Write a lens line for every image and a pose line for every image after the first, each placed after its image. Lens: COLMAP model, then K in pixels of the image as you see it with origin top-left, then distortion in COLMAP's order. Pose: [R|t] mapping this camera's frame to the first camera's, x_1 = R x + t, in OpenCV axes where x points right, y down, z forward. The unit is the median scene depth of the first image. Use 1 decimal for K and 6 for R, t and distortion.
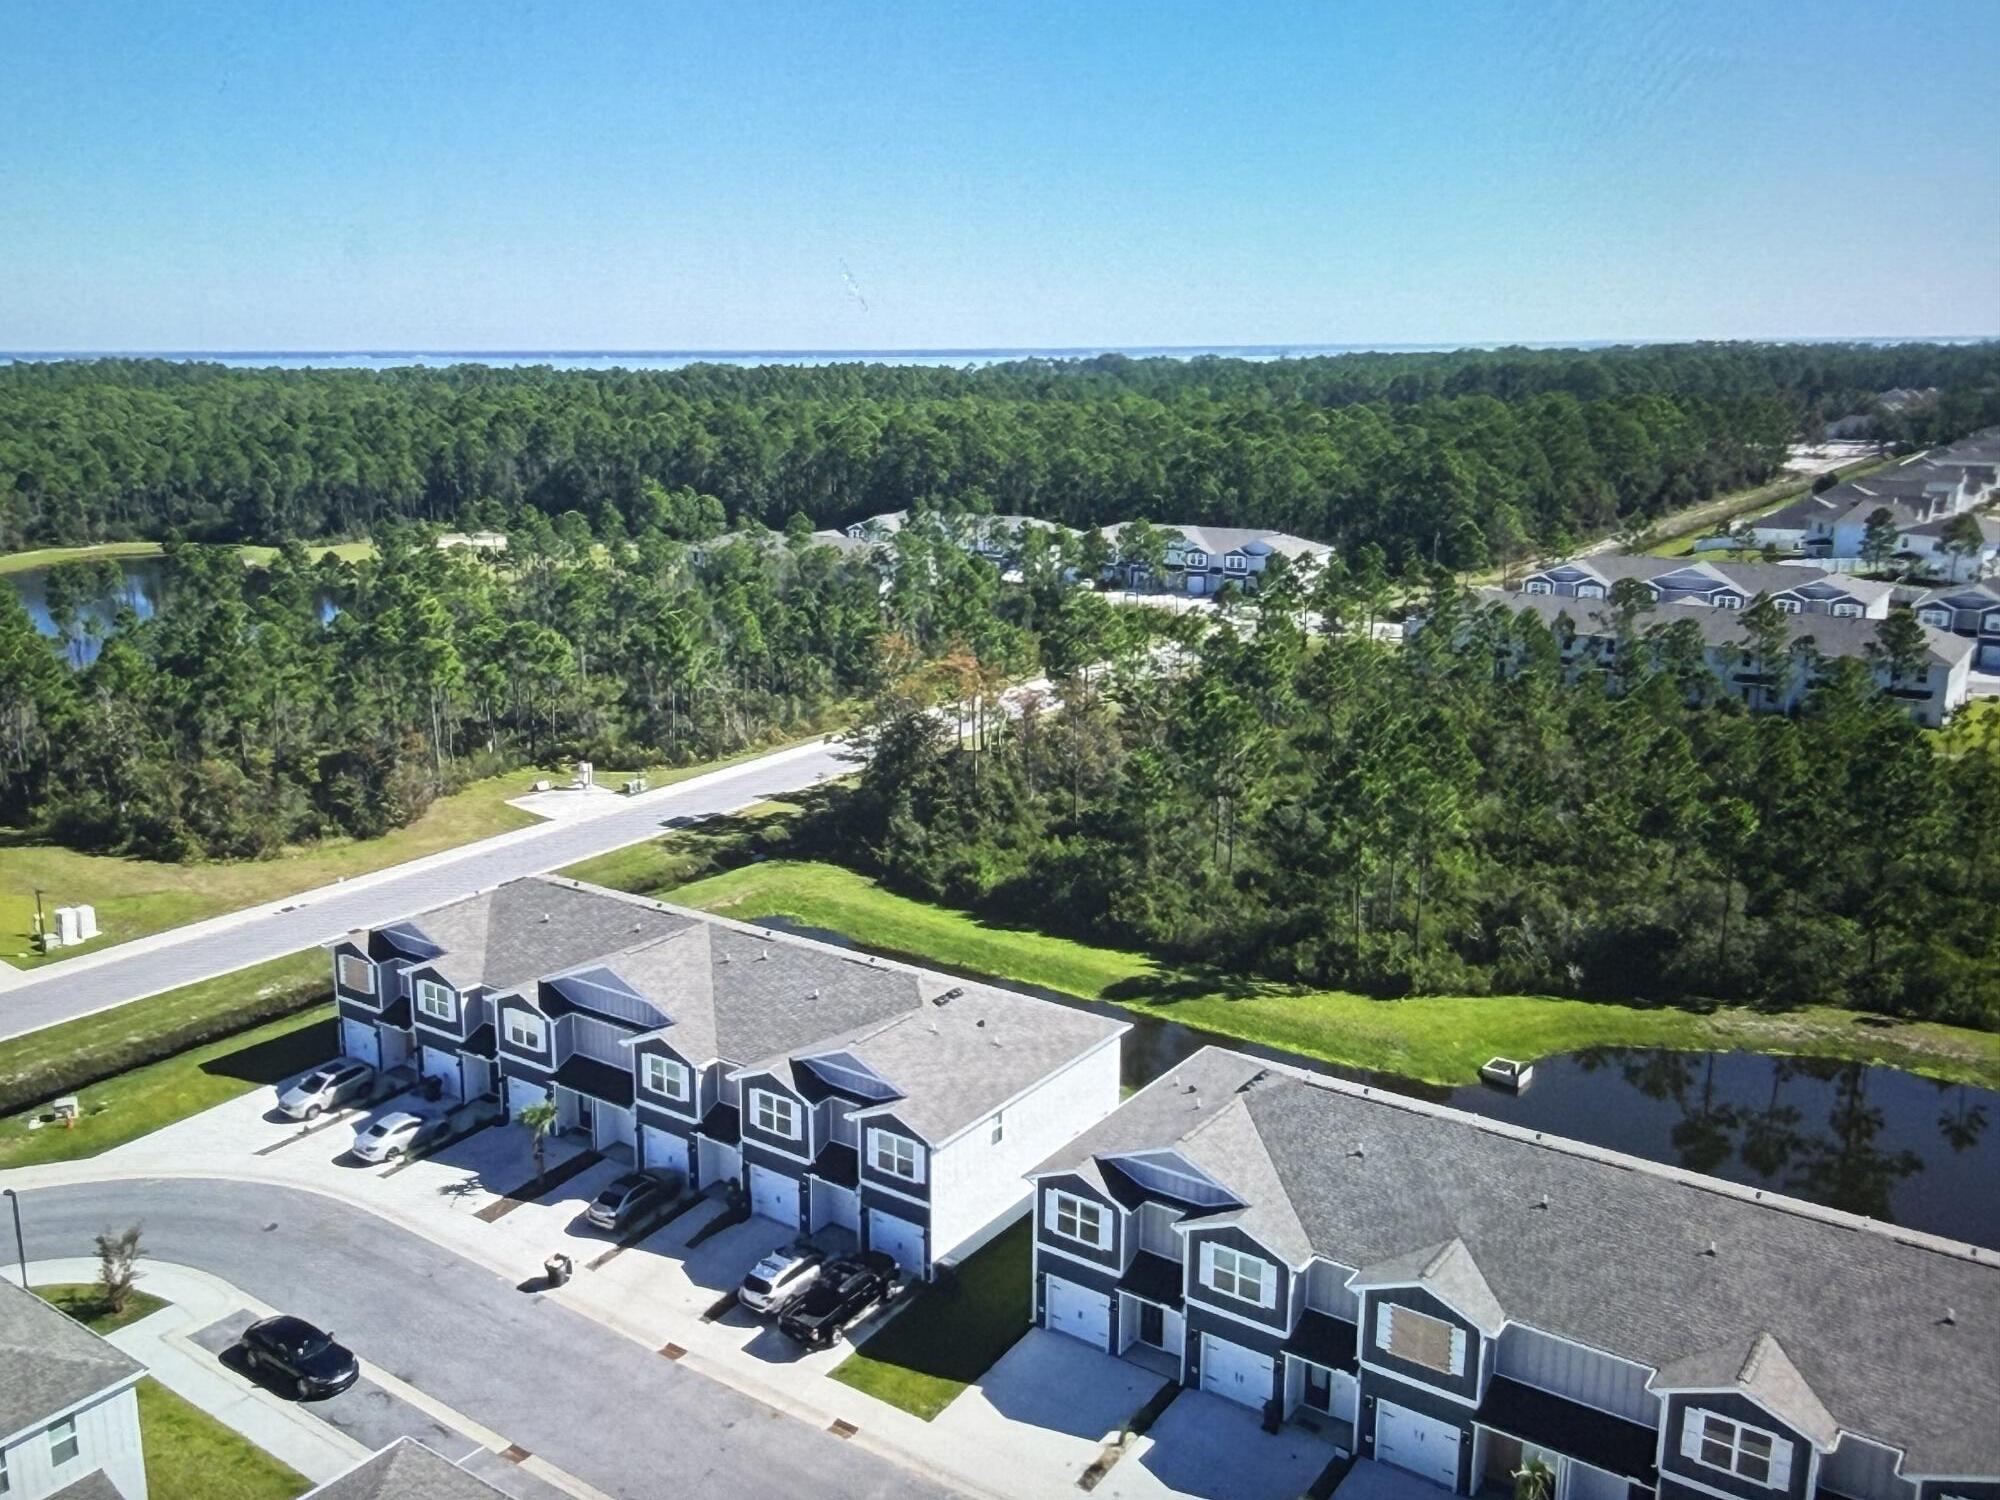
lens RADIAL K [[1606.9, 0, 1000.0], [0, 1606.9, 750.0], [0, 0, 1]] dist [-0.004342, -0.007319]
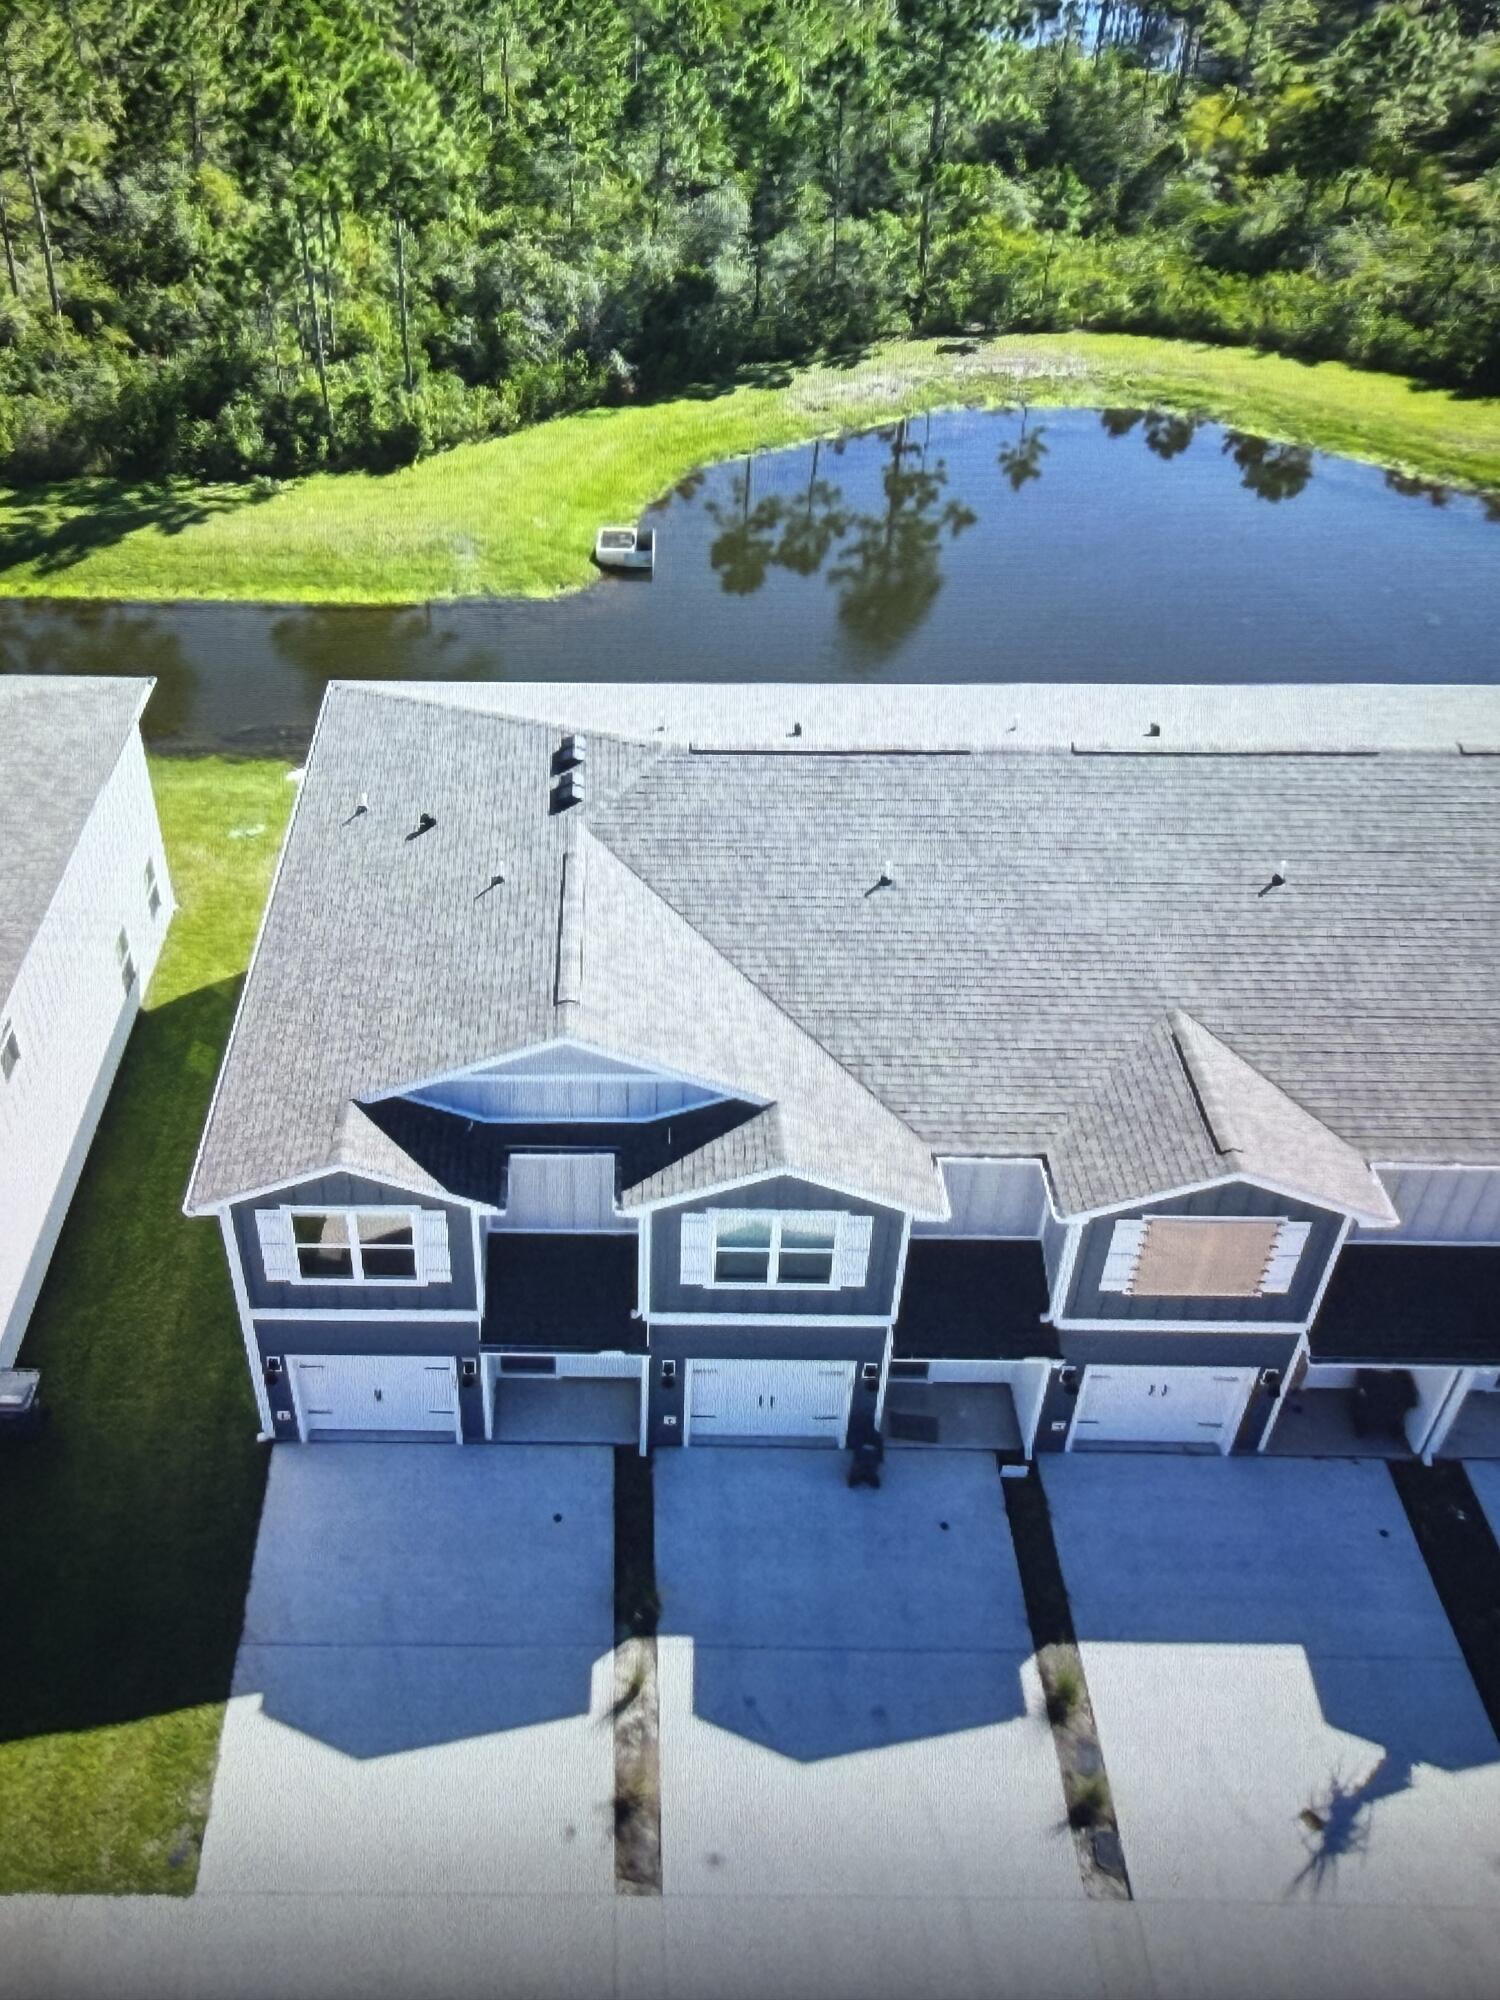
lens RADIAL K [[1840.1, 0, 750.0], [0, 1840.1, 1000.0], [0, 0, 1]] dist [0.159881, -0.280170]
pose [[0.844307, -0.350396, 0.405424, -0.016263], [0.140058, 0.874585, 0.464203, 0.012767], [-0.517233, -0.335147, 0.787494, 0.261613]]
